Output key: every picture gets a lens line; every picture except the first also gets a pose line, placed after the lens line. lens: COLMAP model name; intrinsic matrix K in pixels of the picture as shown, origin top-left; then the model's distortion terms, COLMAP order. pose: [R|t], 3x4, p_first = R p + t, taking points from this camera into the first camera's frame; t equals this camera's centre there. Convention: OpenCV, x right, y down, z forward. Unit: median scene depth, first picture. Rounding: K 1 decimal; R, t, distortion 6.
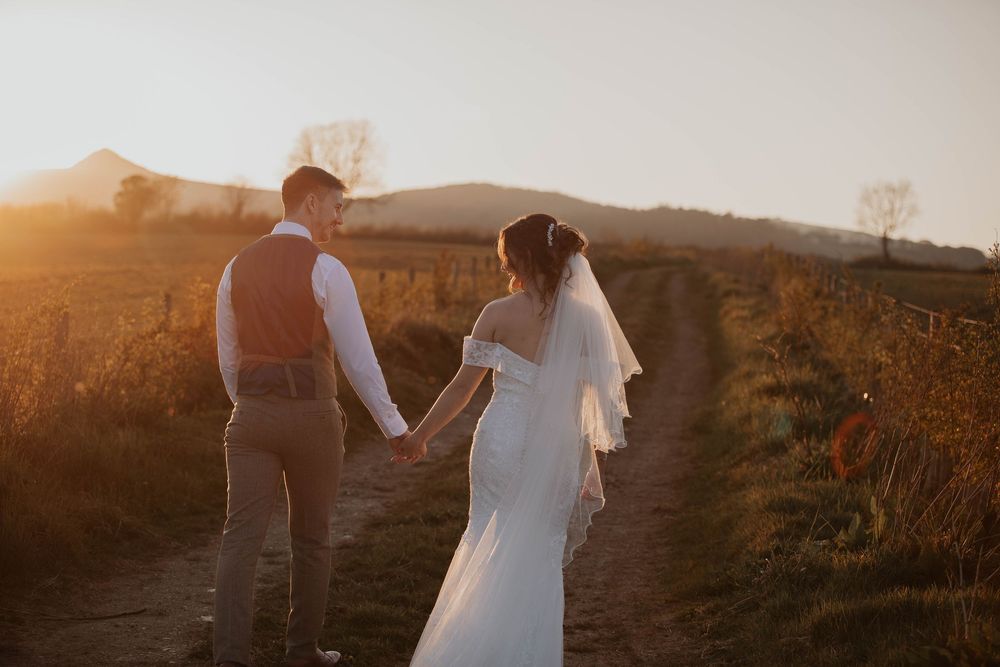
lens RADIAL K [[2157.5, 0, 500.0], [0, 2157.5, 333.5], [0, 0, 1]] dist [-0.312031, -0.043537]
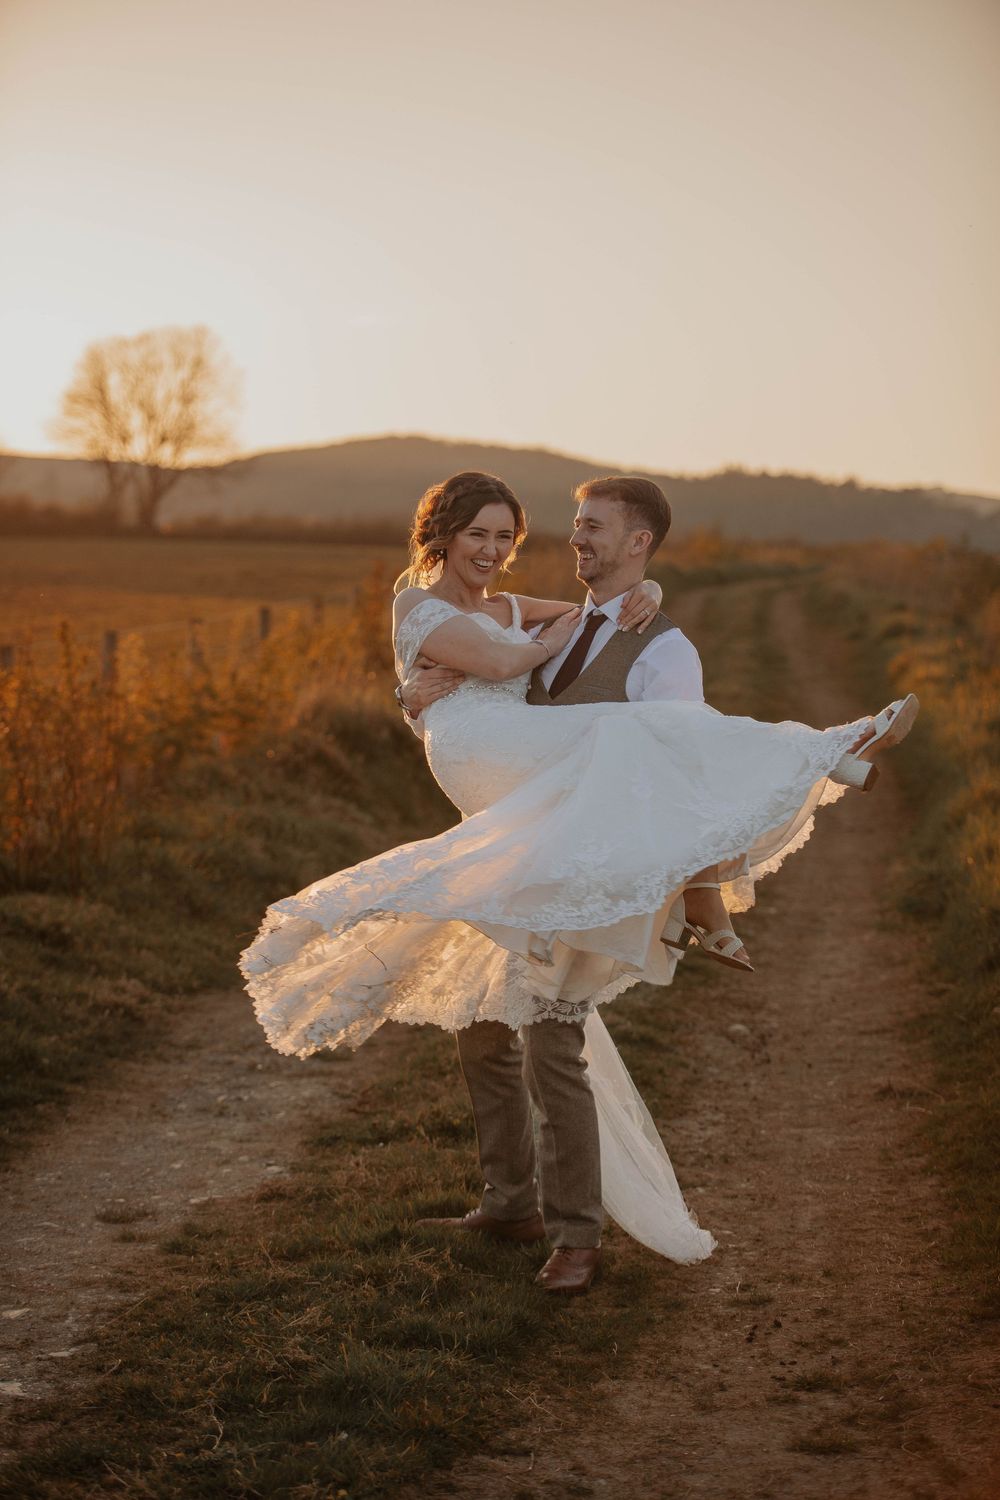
lens RADIAL K [[3824.9, 0, 500.0], [0, 3824.9, 750.0], [0, 0, 1]] dist [-0.154887, 0.129621]
pose [[0.999665, -0.021482, 0.014439, -0.023135], [0.021295, 0.999689, 0.012944, -0.008957], [-0.014712, -0.012632, 0.999812, 0.098588]]
